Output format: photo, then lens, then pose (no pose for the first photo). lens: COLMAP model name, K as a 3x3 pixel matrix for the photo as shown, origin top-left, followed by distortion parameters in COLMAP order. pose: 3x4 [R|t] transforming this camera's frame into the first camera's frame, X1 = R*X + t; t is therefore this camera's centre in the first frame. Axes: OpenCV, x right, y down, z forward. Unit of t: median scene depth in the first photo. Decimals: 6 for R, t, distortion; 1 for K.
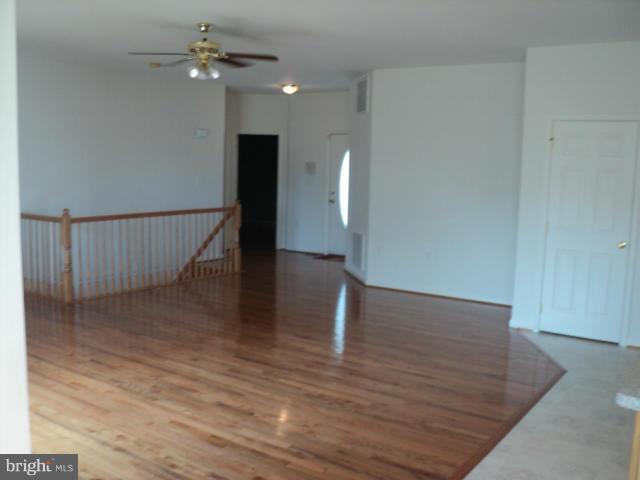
lens RADIAL K [[654.4, 0, 321.7], [0, 654.4, 248.5], [0, 0, 1]] dist [-0.135077, 0.012930]
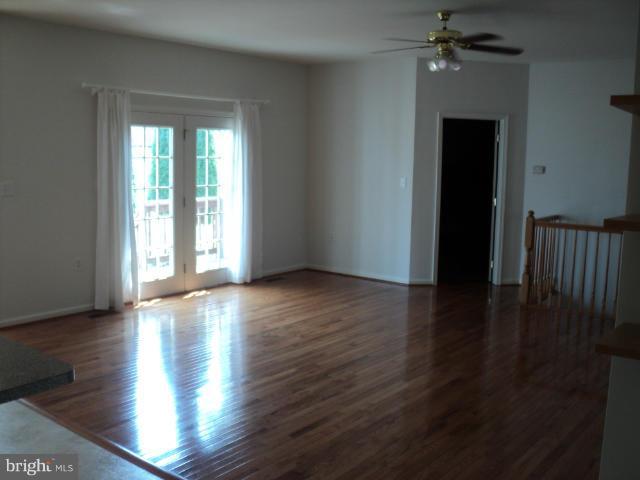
lens RADIAL K [[654.4, 0, 321.7], [0, 654.4, 248.5], [0, 0, 1]] dist [-0.135077, 0.012930]
pose [[-0.044259, 0.113813, -0.992516, 0.856023], [-0.168636, 0.978382, 0.119712, -0.096351], [0.984684, 0.172672, -0.024110, 1.008824]]
